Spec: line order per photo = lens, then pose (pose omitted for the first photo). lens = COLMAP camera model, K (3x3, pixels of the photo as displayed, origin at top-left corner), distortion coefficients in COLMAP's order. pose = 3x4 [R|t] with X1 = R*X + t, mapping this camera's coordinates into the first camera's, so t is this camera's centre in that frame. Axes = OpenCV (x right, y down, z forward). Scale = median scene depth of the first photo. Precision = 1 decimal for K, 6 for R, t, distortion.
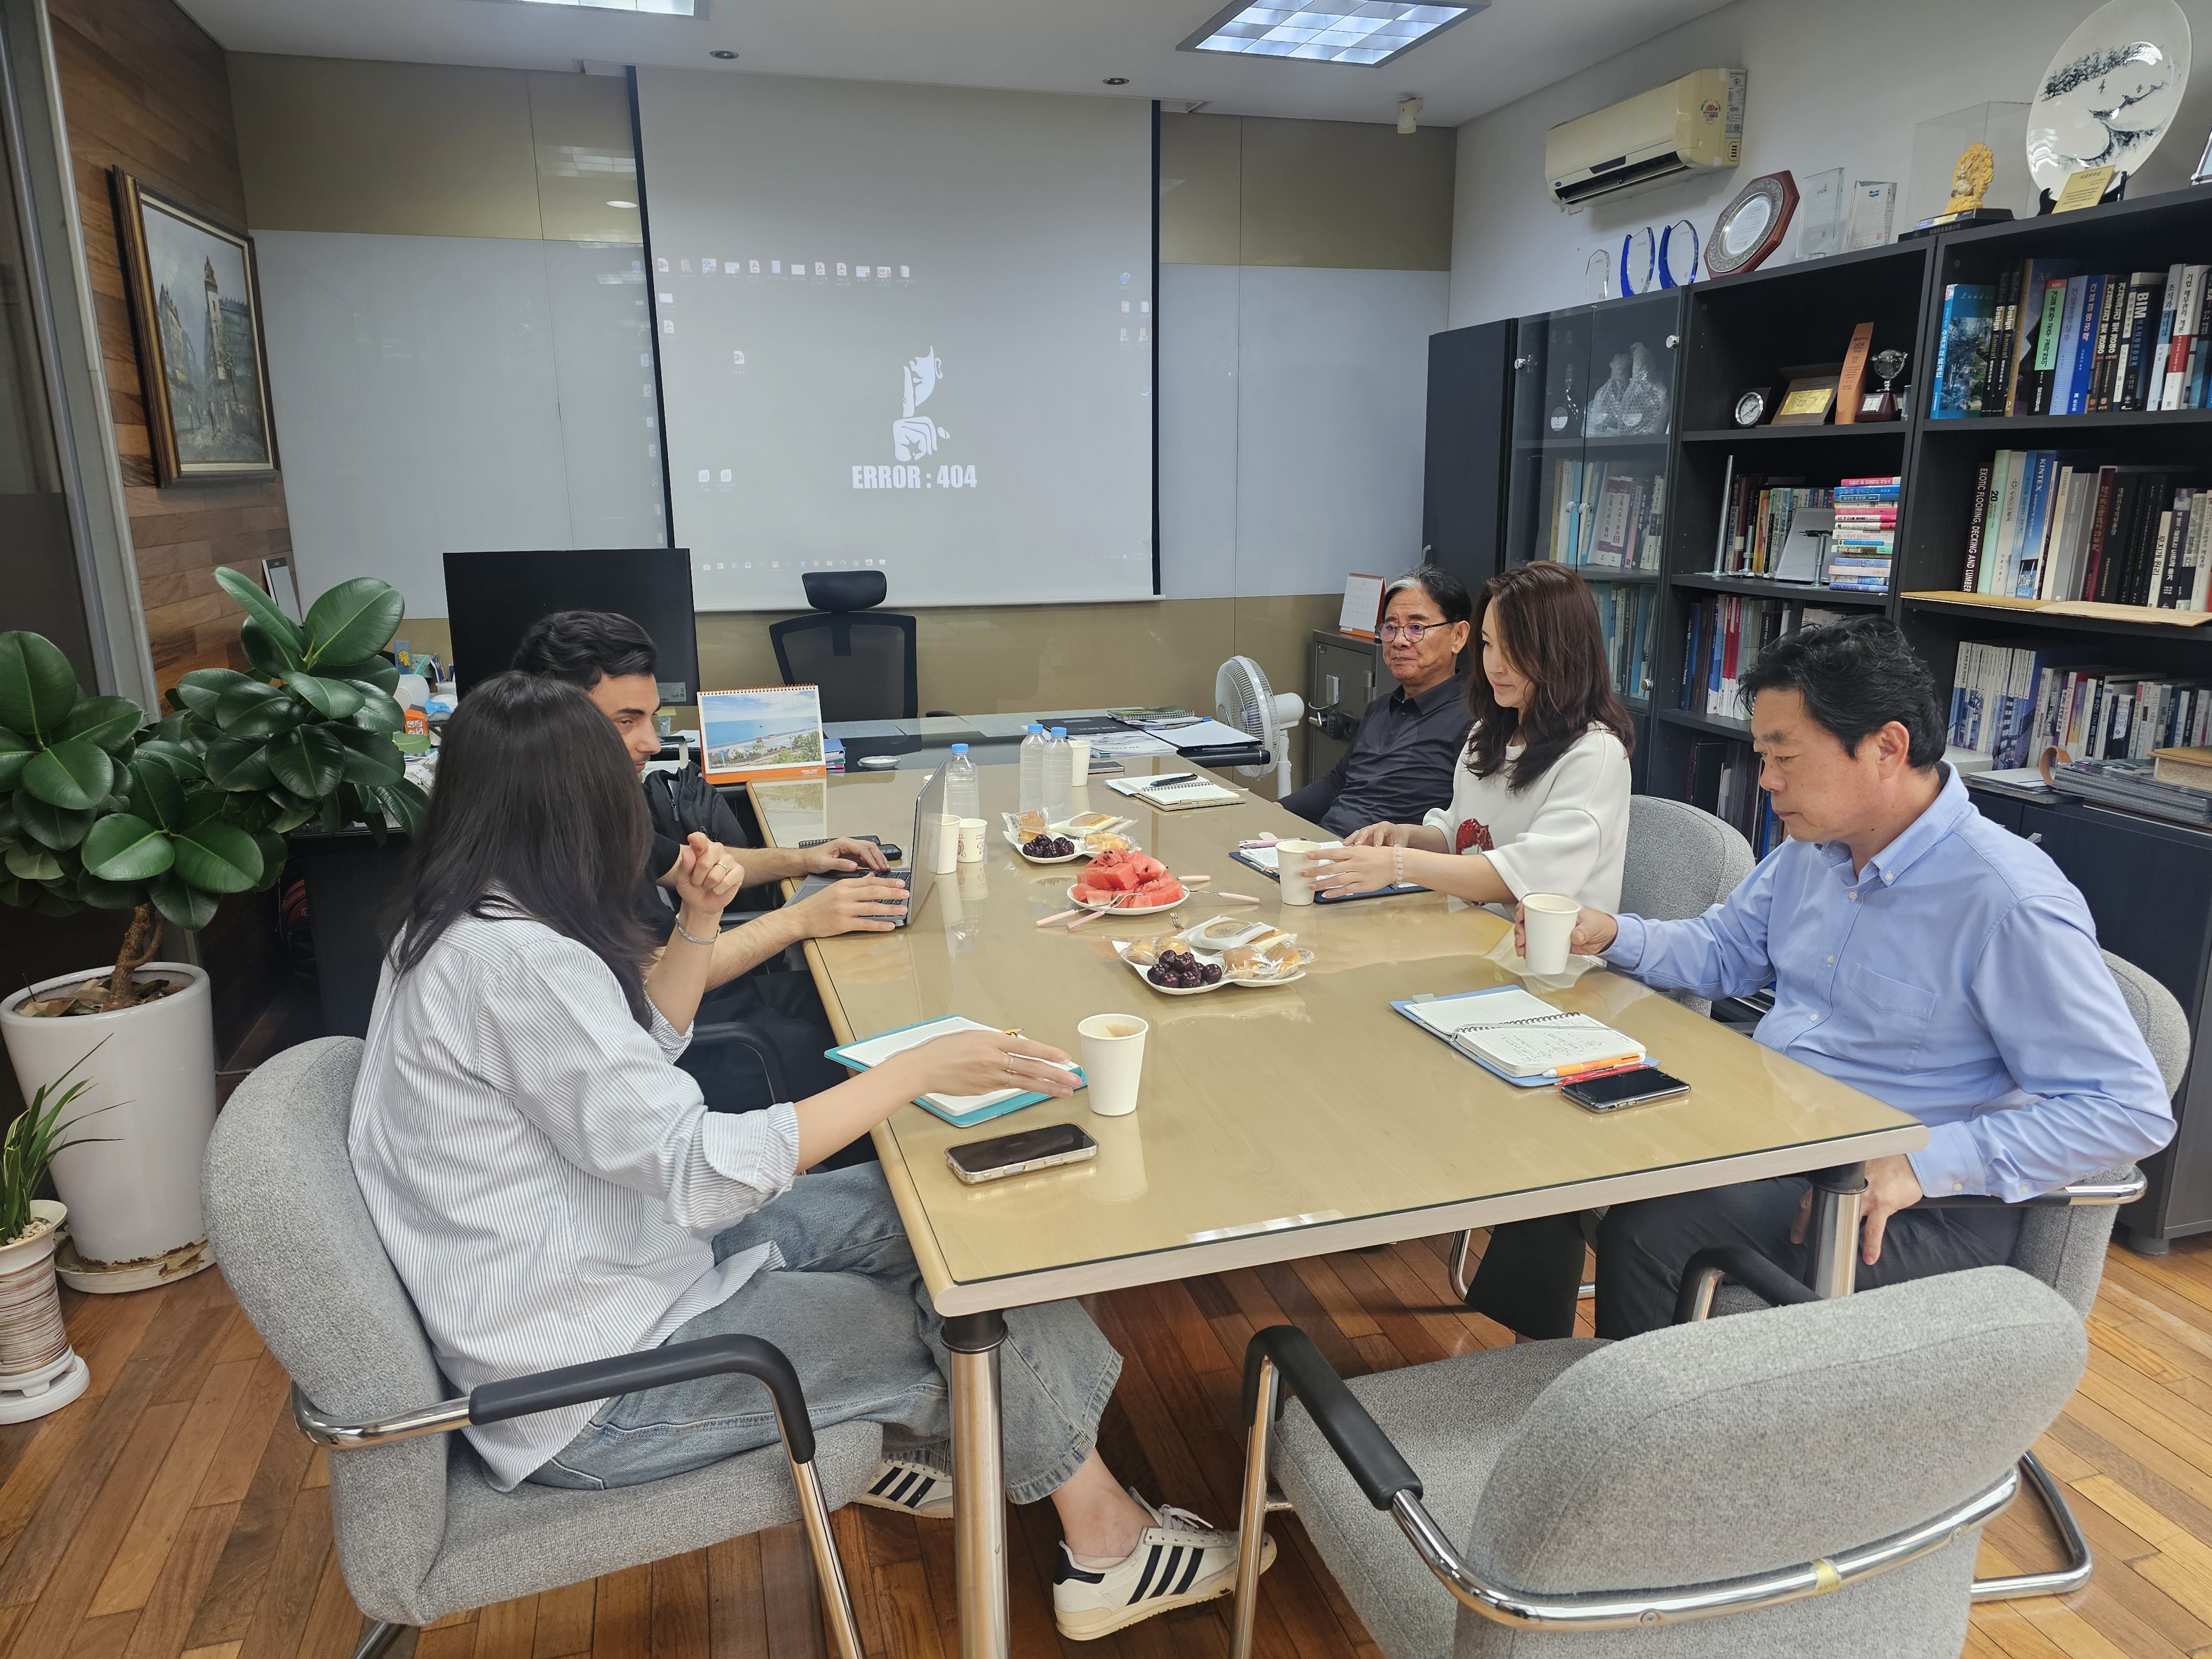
lens RADIAL K [[1499.2, 0, 1117.3], [0, 1499.2, 857.1], [0, 0, 1]] dist [0.052199, -0.052056]
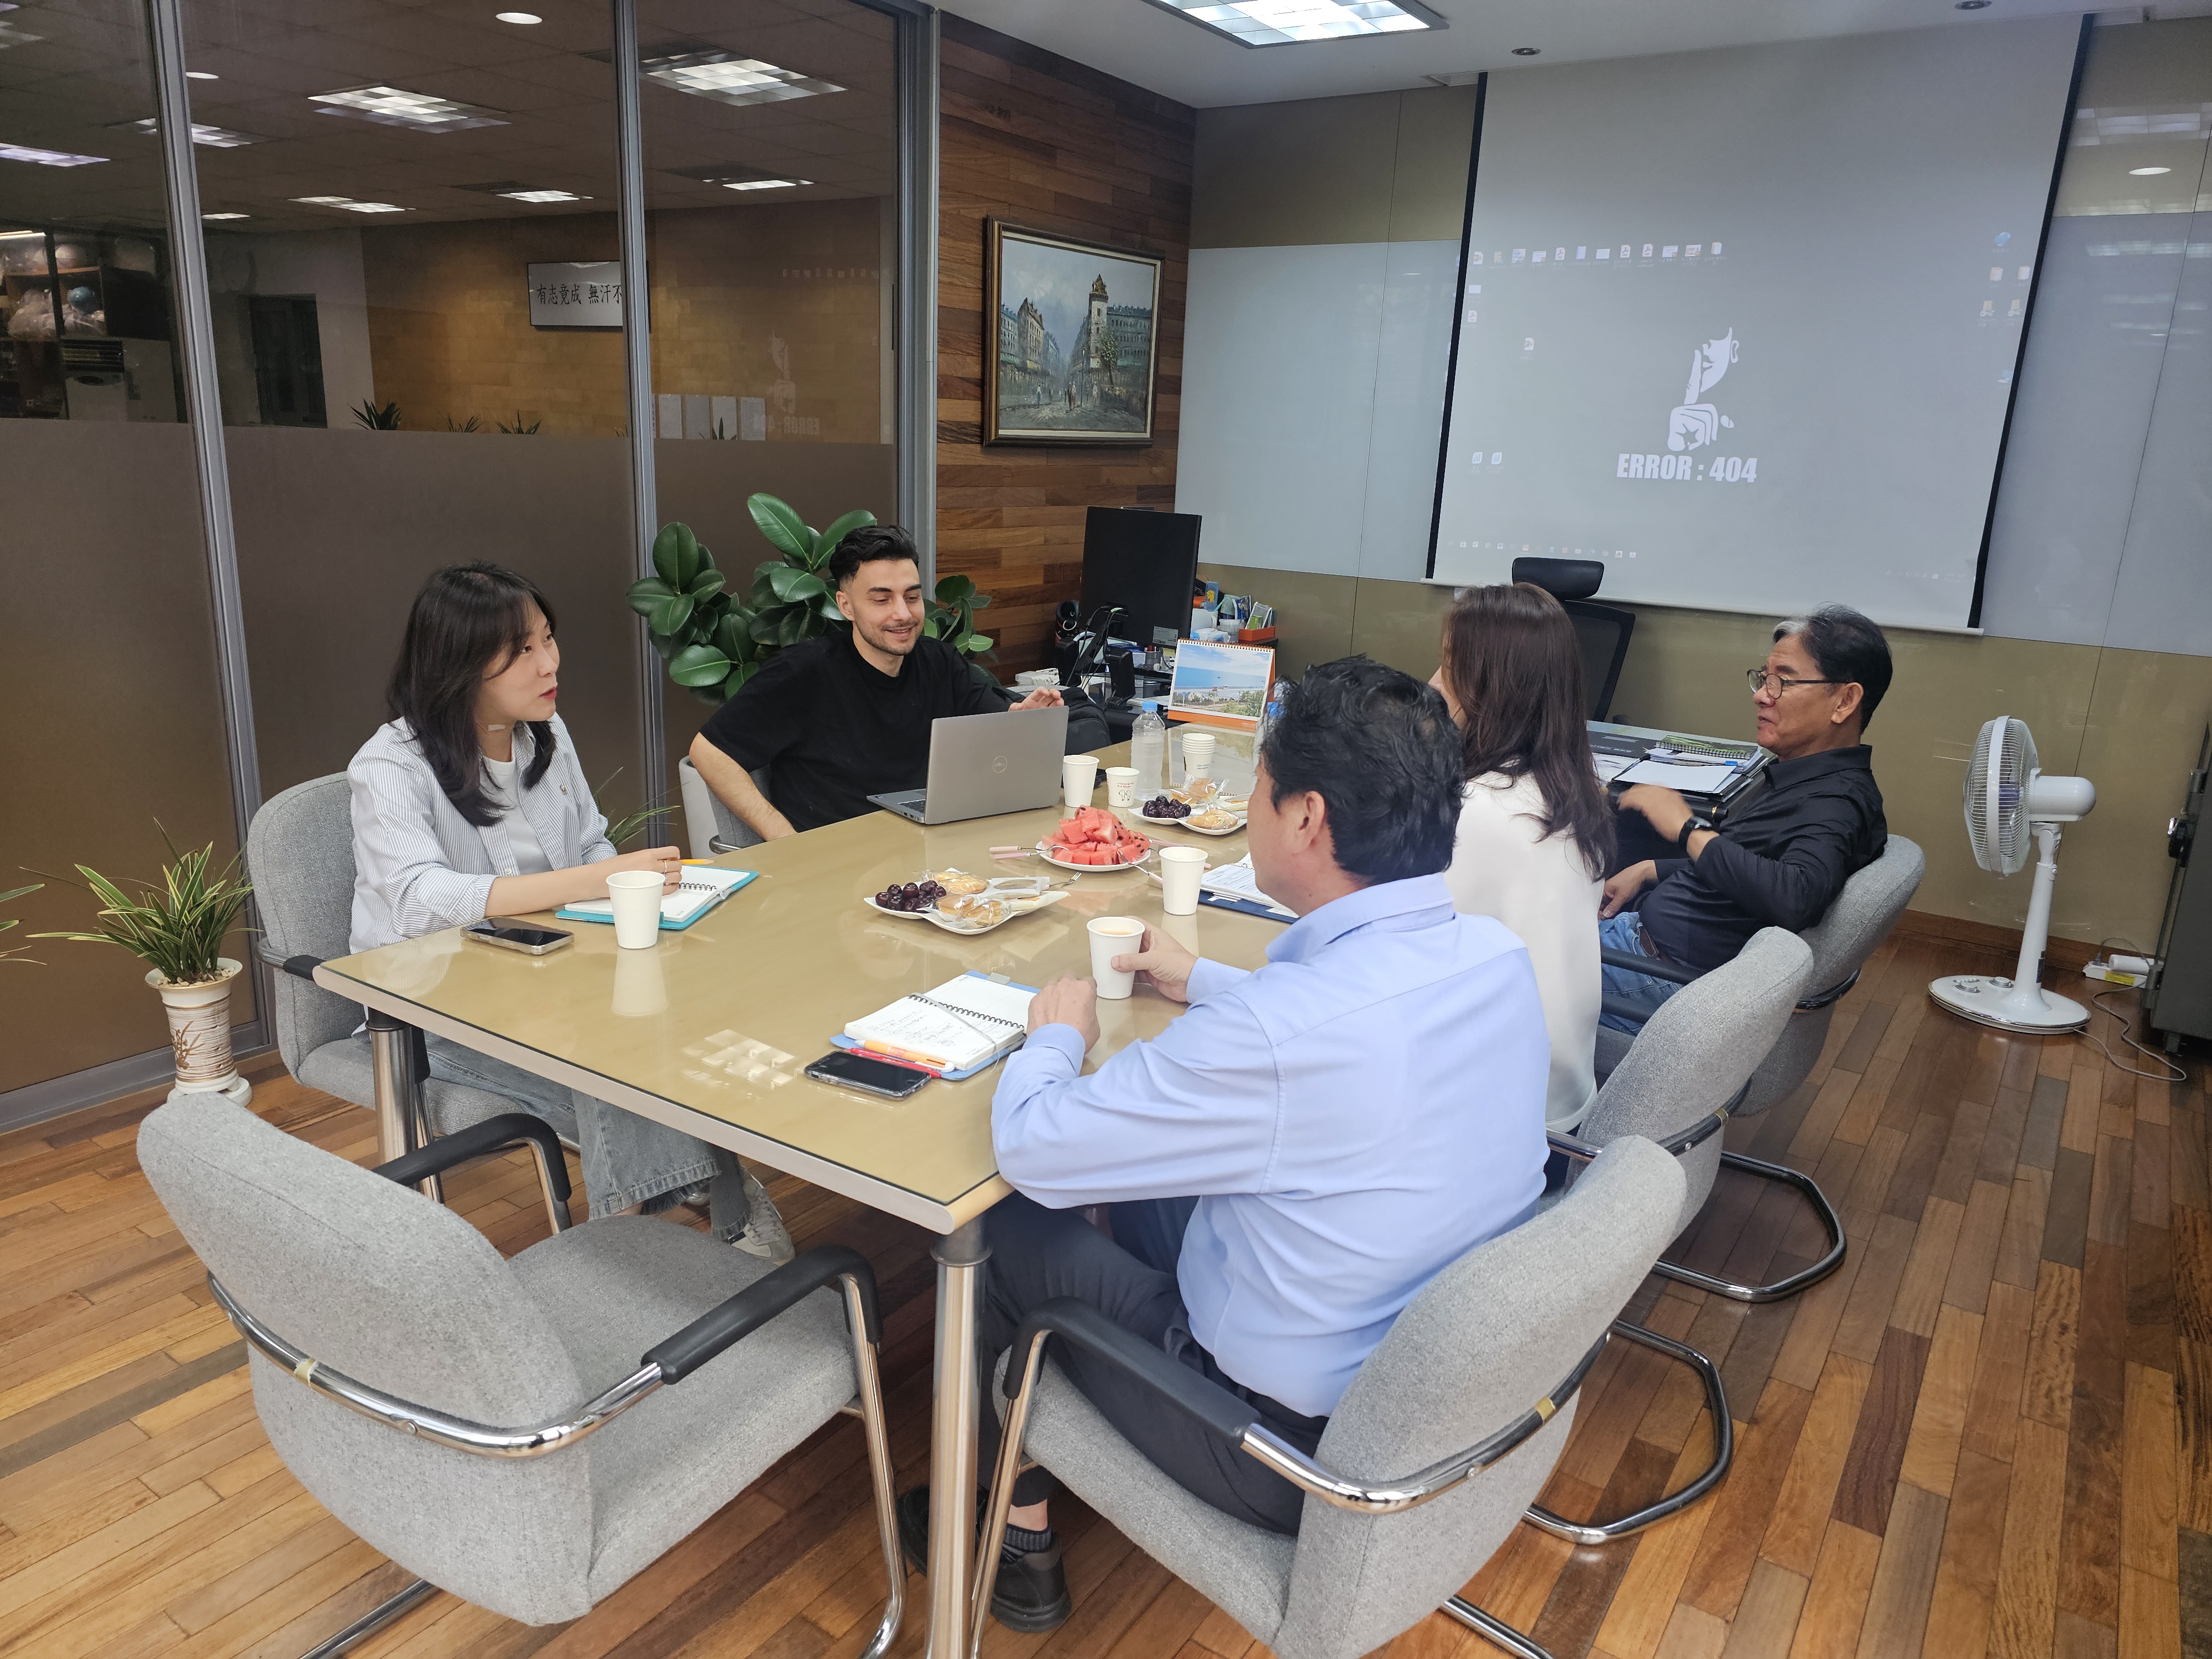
lens RADIAL K [[1504.5, 0, 1114.4], [0, 1504.5, 805.9], [0, 0, 1]] dist [0.064850, -0.063142]
pose [[0.636210, 0.219455, -0.739646, 0.571489], [-0.234022, 0.968417, 0.086037, -0.073556], [0.735167, 0.118356, 0.667474, 0.210635]]
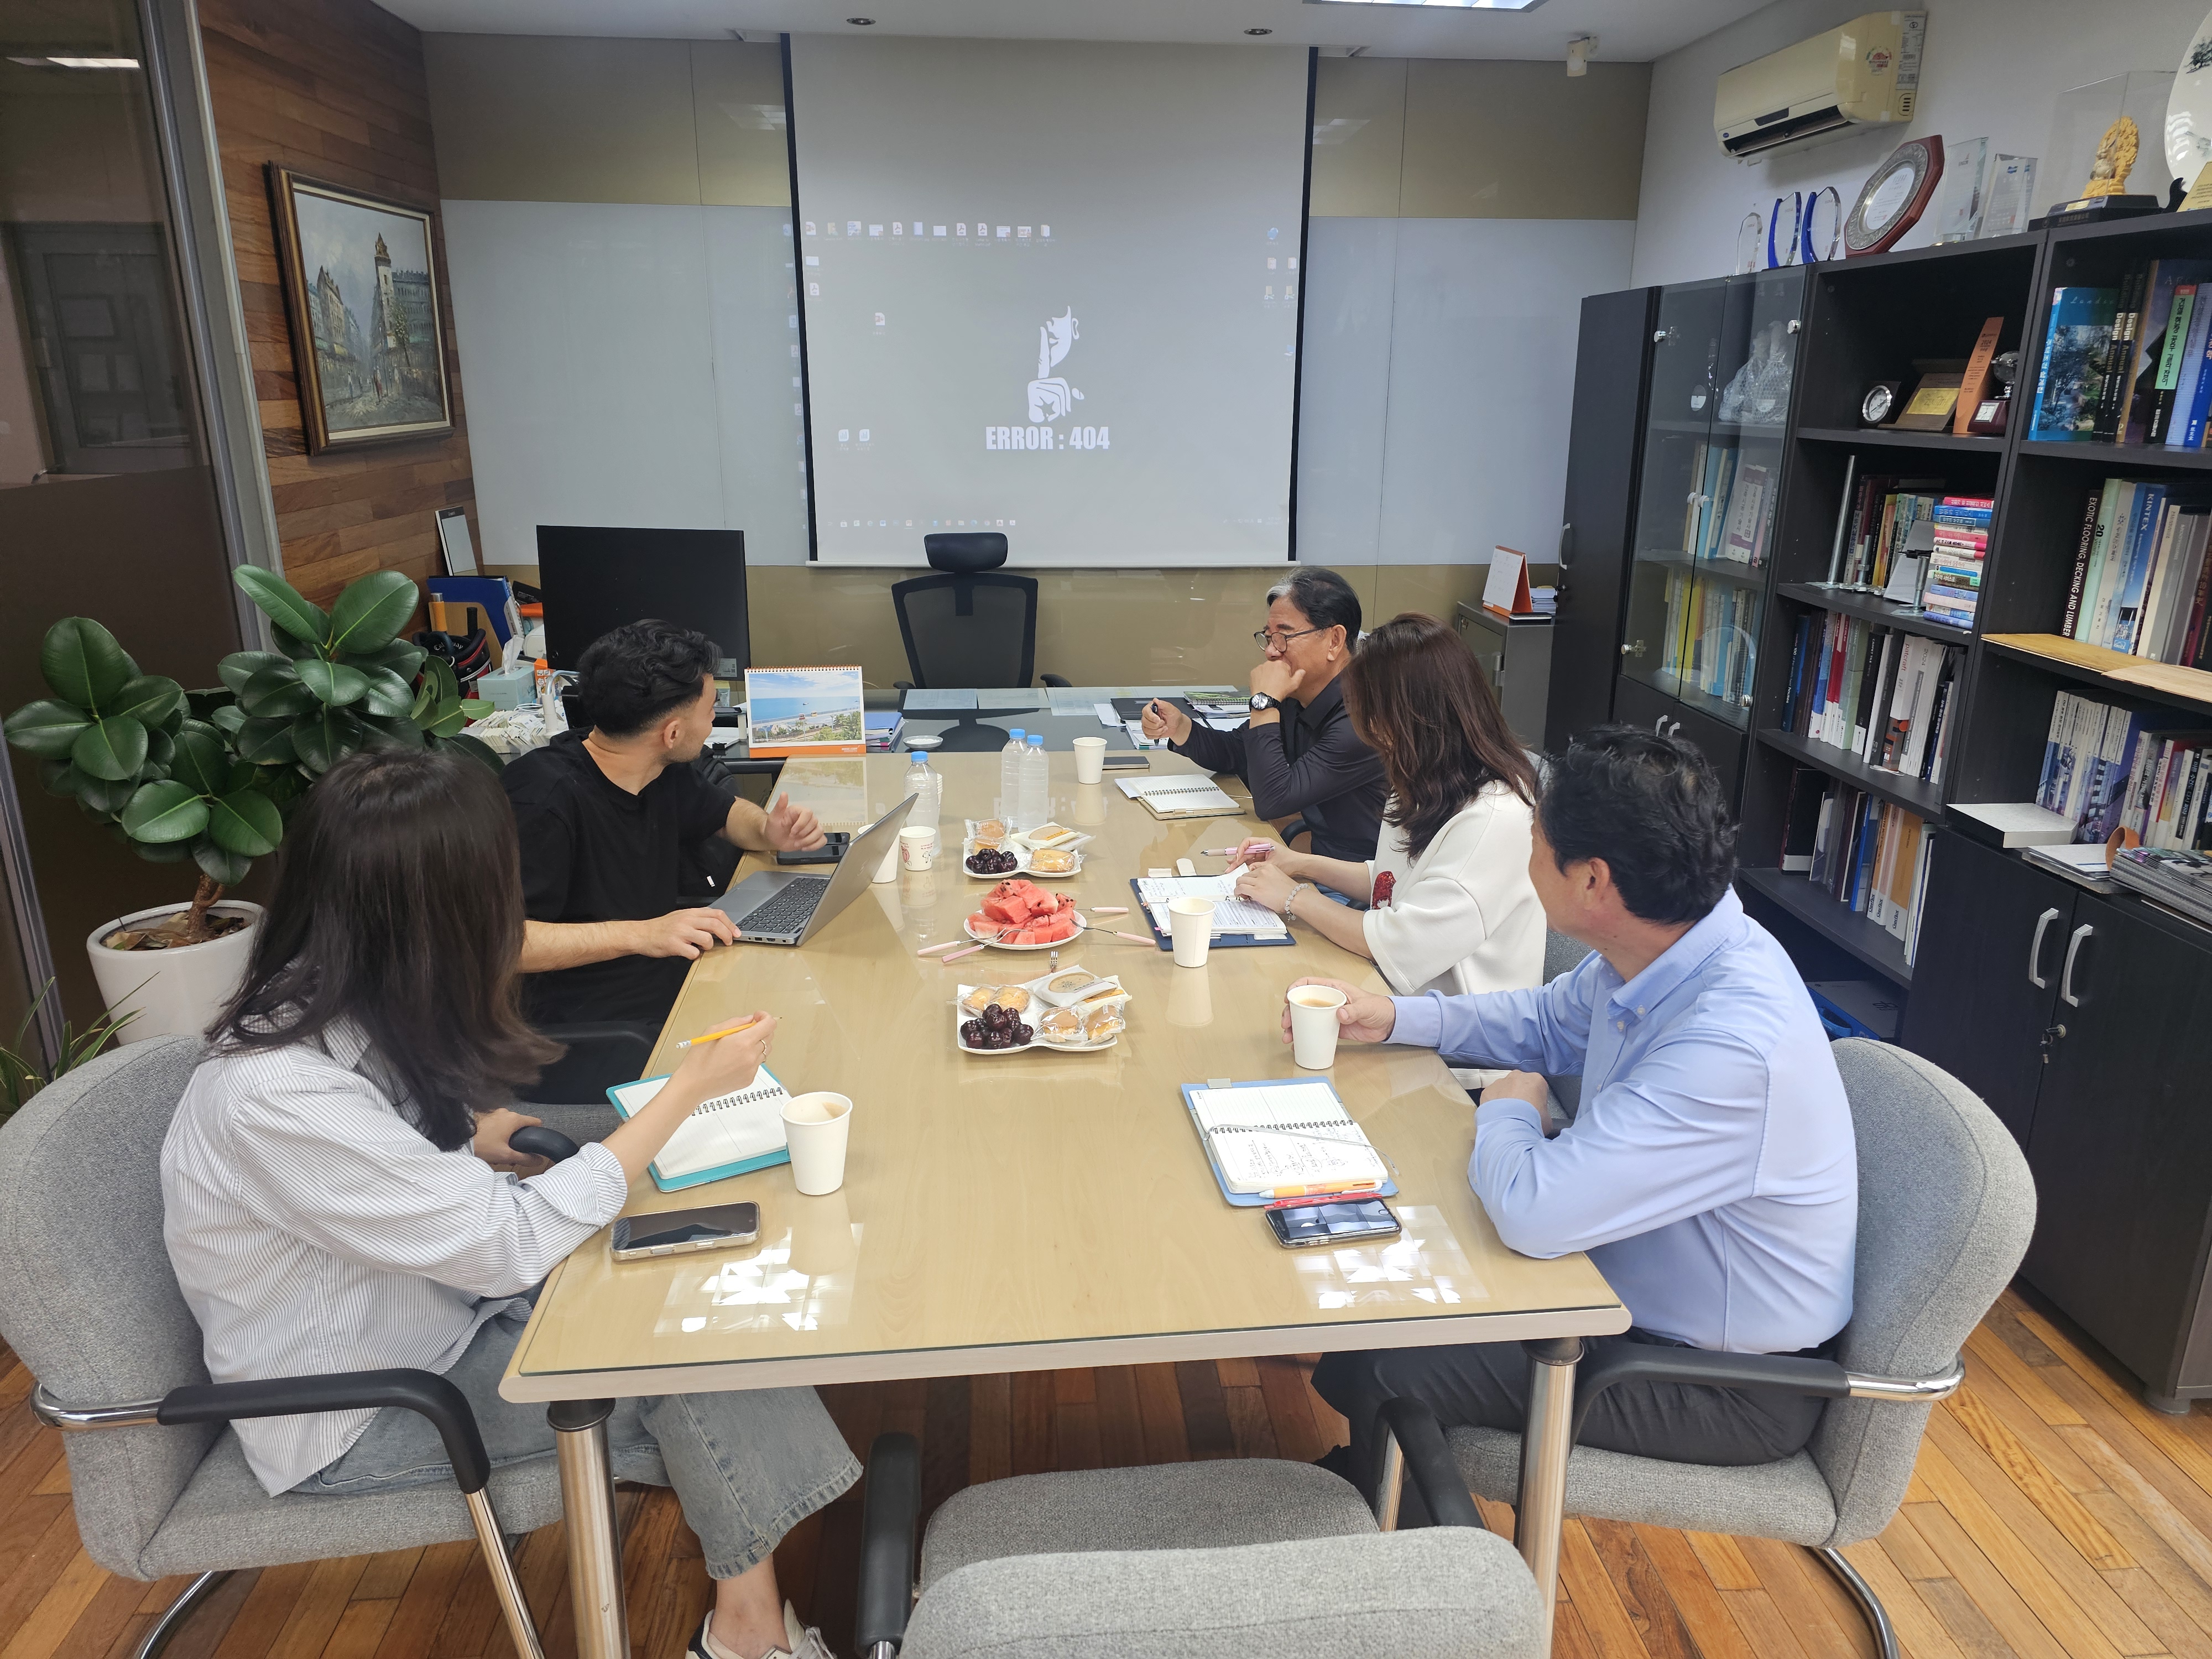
lens RADIAL K [[1492.9, 0, 1115.9], [0, 1492.9, 840.7], [0, 0, 1]] dist [0.063166, -0.065683]
pose [[0.978995, 0.072239, -0.190657, 0.180837], [-0.062615, 0.996463, 0.056041, -0.065557], [0.194031, -0.042926, 0.980056, 0.024090]]
